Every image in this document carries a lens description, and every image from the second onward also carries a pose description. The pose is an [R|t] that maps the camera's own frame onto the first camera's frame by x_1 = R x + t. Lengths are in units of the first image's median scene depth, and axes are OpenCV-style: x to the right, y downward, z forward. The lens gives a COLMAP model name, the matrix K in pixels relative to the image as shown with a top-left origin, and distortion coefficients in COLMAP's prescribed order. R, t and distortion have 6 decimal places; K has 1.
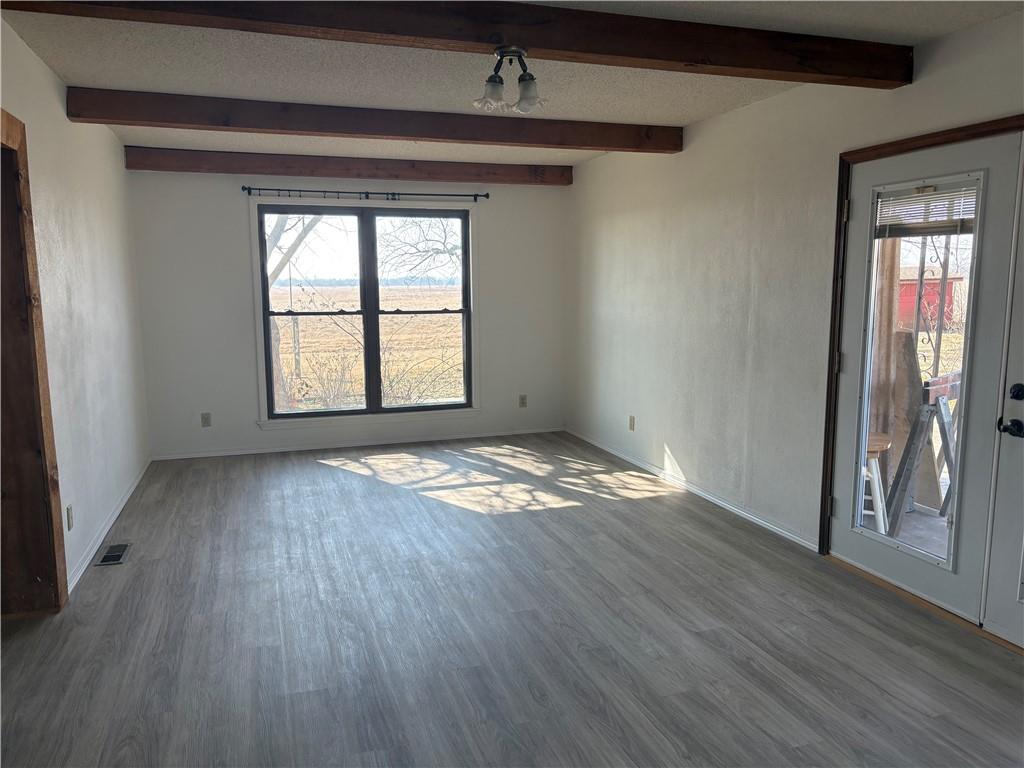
lens RADIAL K [[777.4, 0, 508.9], [0, 777.4, 389.3], [0, 0, 1]] dist [0.048654, -0.045720]
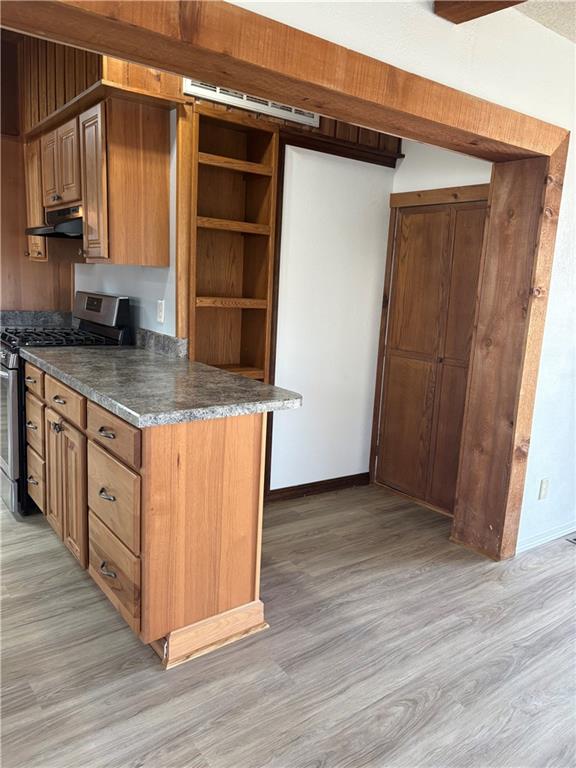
lens RADIAL K [[583.1, 0, 292.0], [0, 583.1, 382.1], [0, 0, 1]] dist [0.048654, -0.045720]
pose [[0.326370, 0.193908, -0.925139, 0.083066], [-0.192540, 0.971851, 0.135775, -0.034715], [0.925425, 0.133813, 0.354518, 0.394110]]
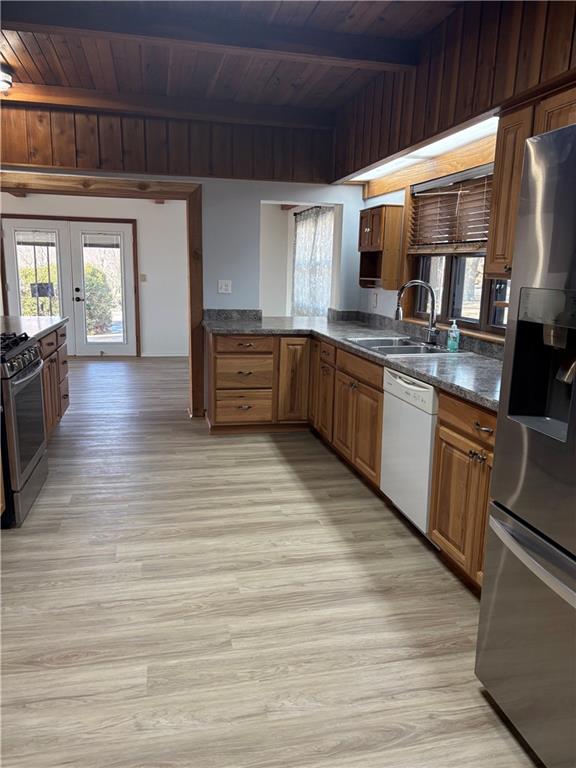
lens RADIAL K [[583.1, 0, 290.6], [0, 583.1, 383.1], [0, 0, 1]] dist [0.048654, -0.045720]
pose [[0.099150, -0.182955, 0.978109, -1.965325], [0.119610, 0.978017, 0.170813, 0.075043], [-0.987858, 0.100055, 0.118853, -0.286792]]
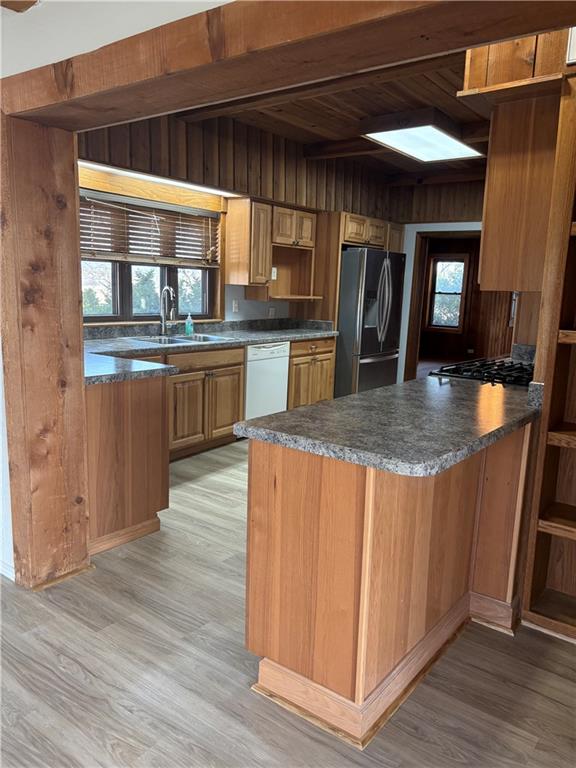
lens RADIAL K [[583.1, 0, 291.9], [0, 583.1, 388.7], [0, 0, 1]] dist [0.048654, -0.045720]
pose [[-0.822569, 0.078490, -0.563222, -0.189922], [-0.110600, 0.949434, 0.293841, -0.112324], [0.557806, 0.303997, -0.772294, 0.935320]]
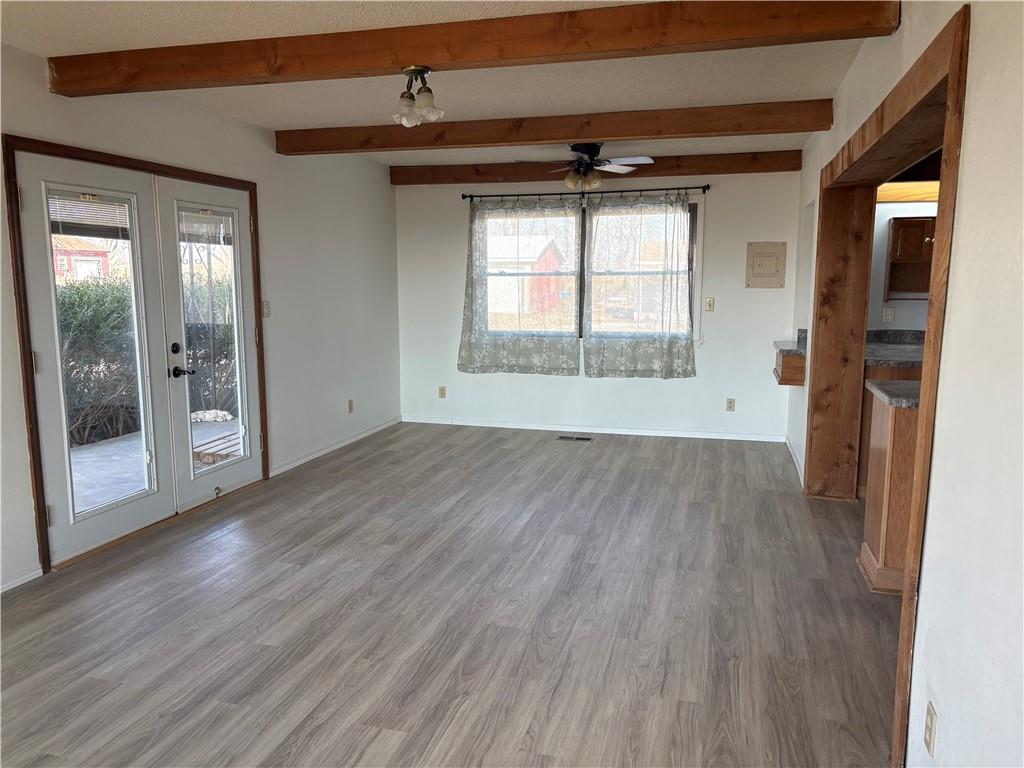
lens RADIAL K [[777.4, 0, 514.8], [0, 777.4, 389.4], [0, 0, 1]] dist [0.048654, -0.045720]
pose [[-0.831637, -0.078568, 0.549734, -0.682264], [0.079329, 0.962979, 0.257639, -0.238149], [-0.549624, 0.257872, -0.794616, 1.716584]]
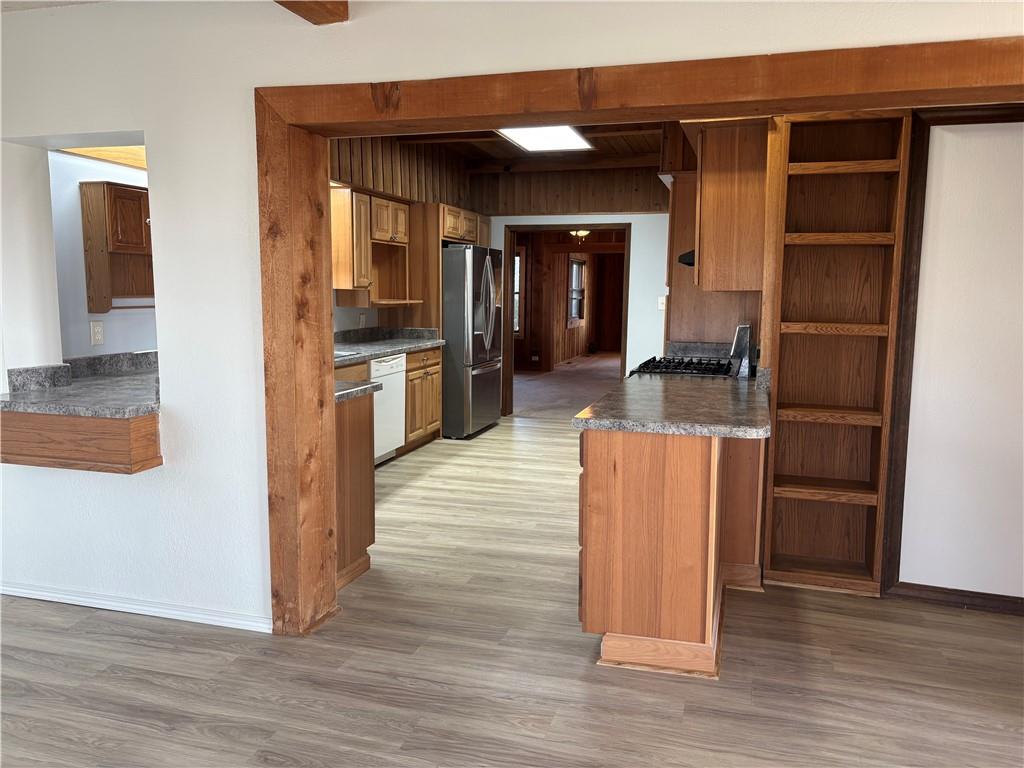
lens RADIAL K [[777.4, 0, 517.3], [0, 777.4, 382.8], [0, 0, 1]] dist [0.048654, -0.045720]
pose [[-0.569112, 0.100978, -0.816036, 0.260437], [-0.124695, 0.970354, 0.207037, -0.108017], [0.812750, 0.219583, -0.539649, 0.865434]]
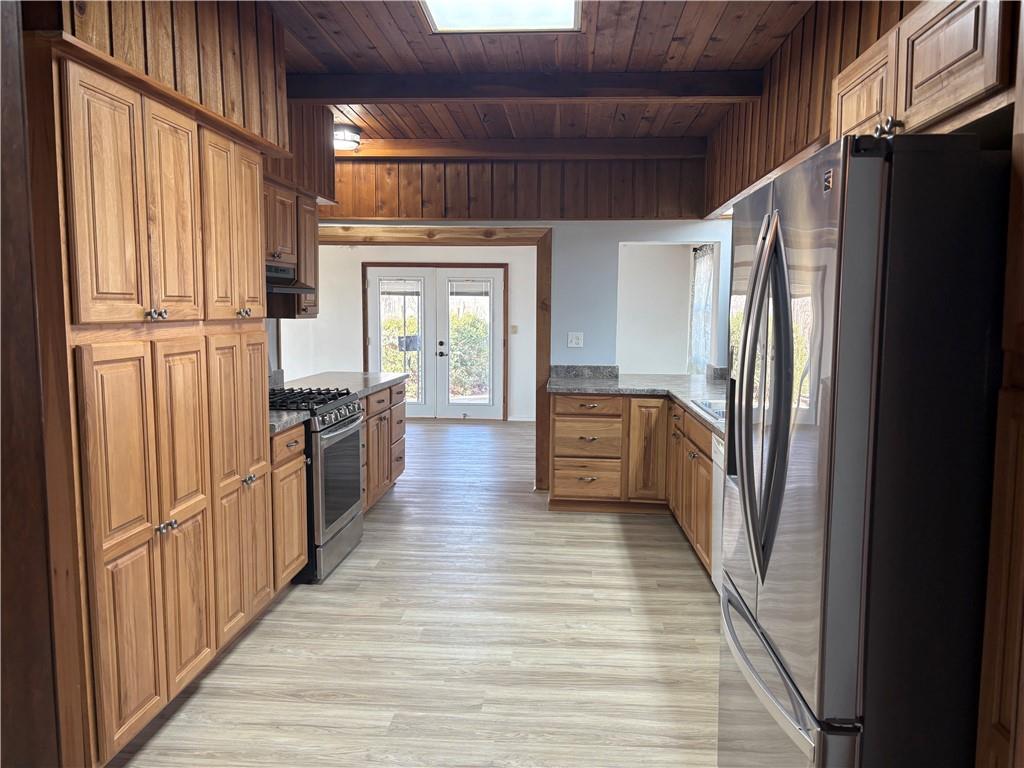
lens RADIAL K [[777.4, 0, 526.3], [0, 777.4, 378.6], [0, 0, 1]] dist [0.048654, -0.045720]
pose [[0.371235, -0.072740, 0.925685, -2.129322], [0.122794, 0.992017, 0.028707, 0.092018], [-0.920384, 0.103011, 0.377204, -0.521112]]
